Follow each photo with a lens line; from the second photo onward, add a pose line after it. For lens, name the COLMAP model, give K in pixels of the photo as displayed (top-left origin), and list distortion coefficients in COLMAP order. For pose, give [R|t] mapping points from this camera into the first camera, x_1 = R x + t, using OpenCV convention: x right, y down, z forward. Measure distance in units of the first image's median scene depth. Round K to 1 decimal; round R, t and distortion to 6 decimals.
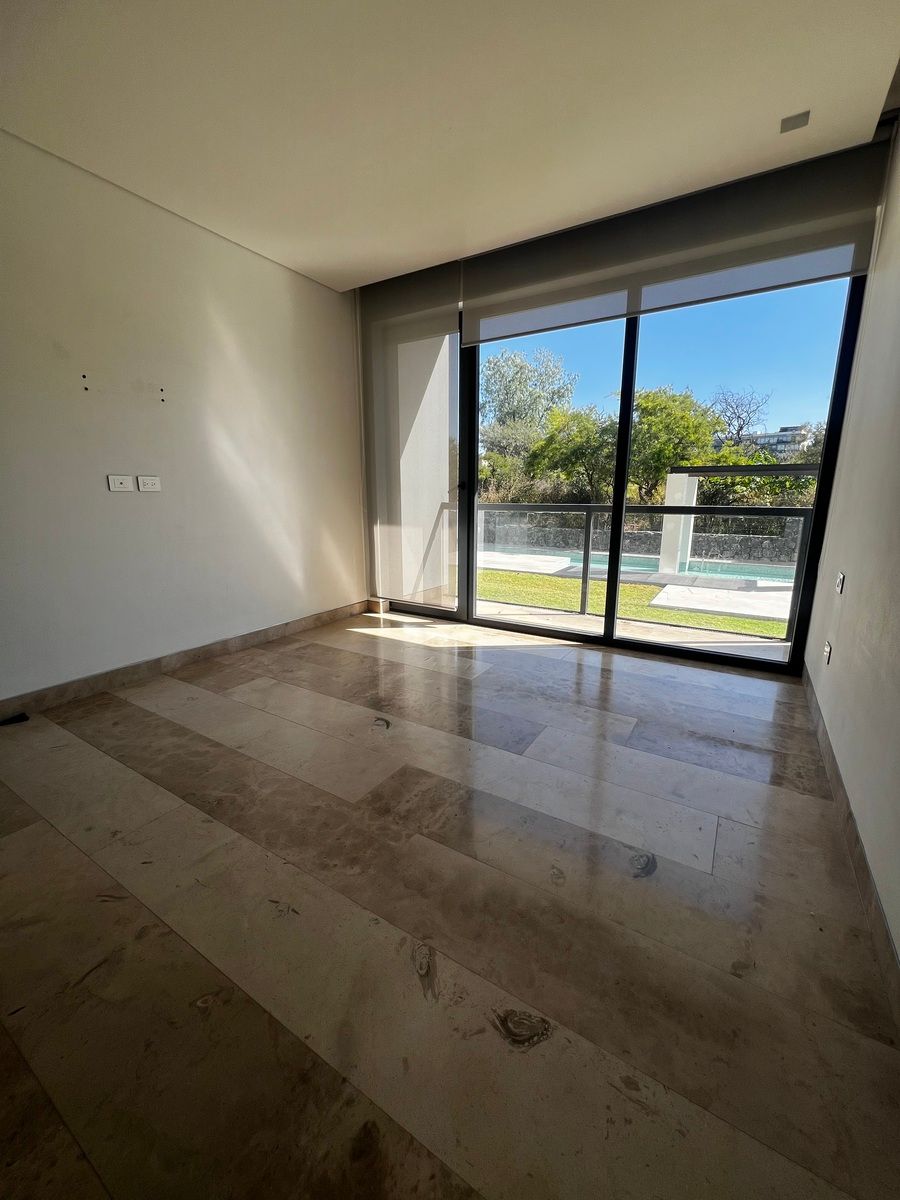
lens RADIAL K [[477.1, 0, 453.5], [0, 477.1, 595.8], [0, 0, 1]] dist [-0.003854, 0.000661]
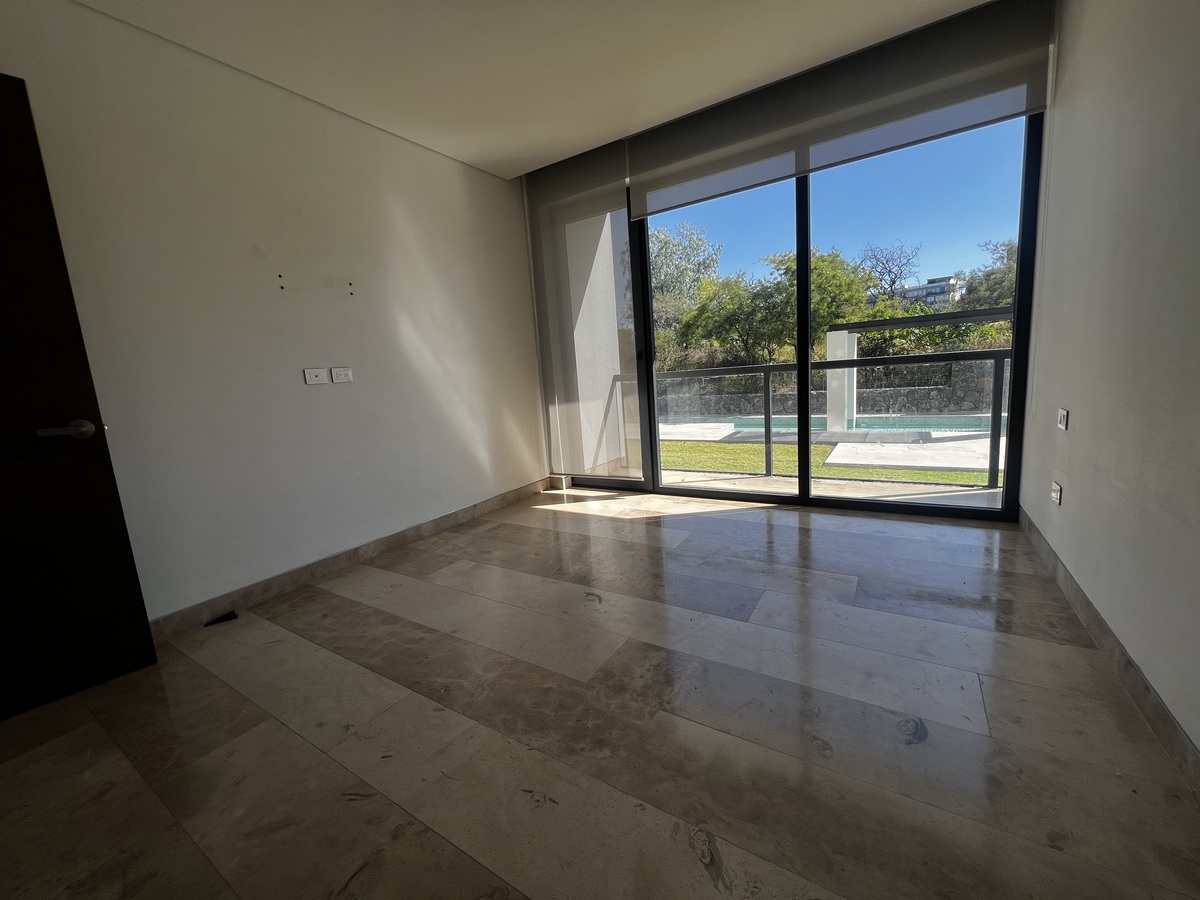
lens RADIAL K [[477.1, 0, 596.9], [0, 477.1, 444.4], [0, 0, 1]] dist [-0.003854, 0.000661]
pose [[0.996947, -0.072332, -0.029411, -0.078920], [0.070519, 0.995787, -0.058604, 0.010653], [0.033526, 0.056351, 0.997848, 0.011133]]
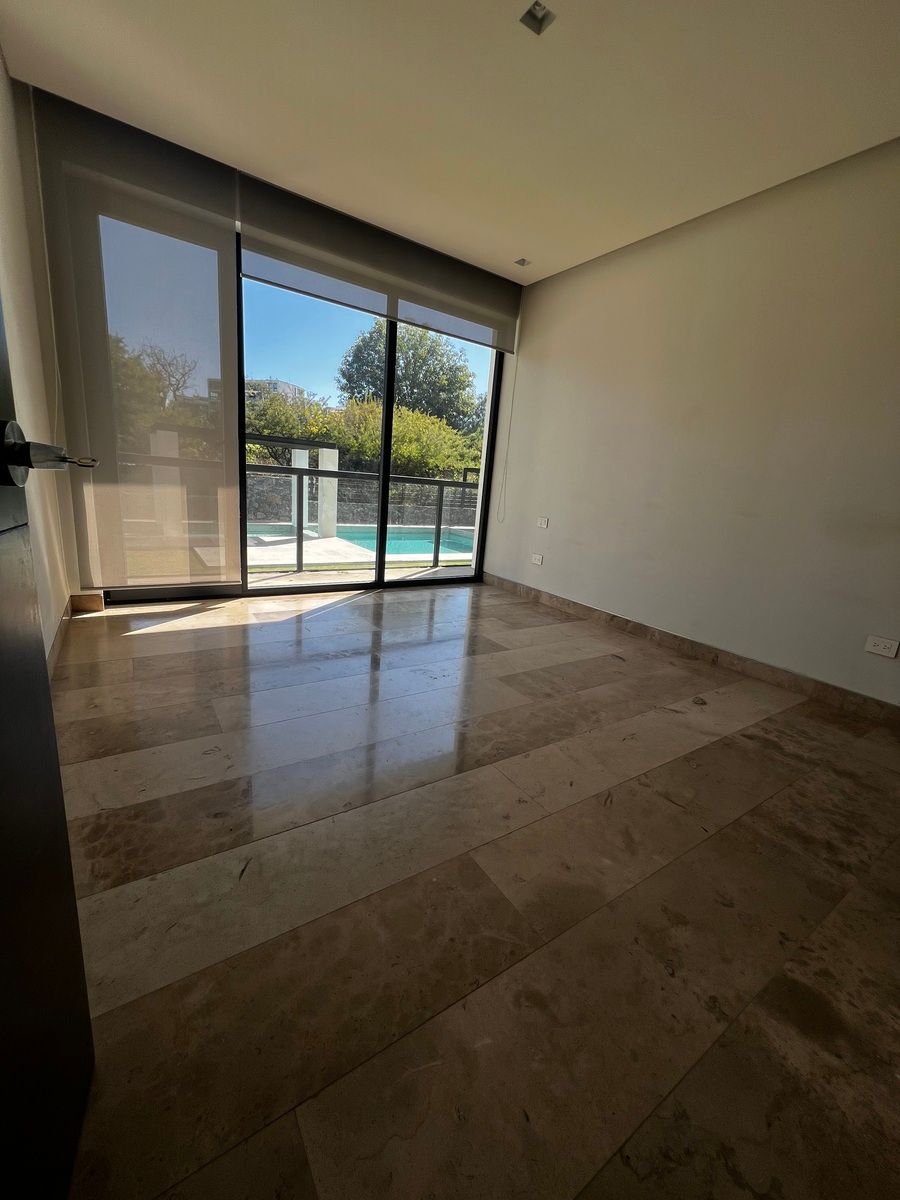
lens RADIAL K [[477.1, 0, 447.9], [0, 477.1, 599.4], [0, 0, 1]] dist [-0.003854, 0.000661]
pose [[0.418750, -0.189520, 0.888105, -0.922424], [0.111312, 0.981317, 0.156927, -0.053826], [-0.901254, 0.033144, 0.432022, 0.402280]]
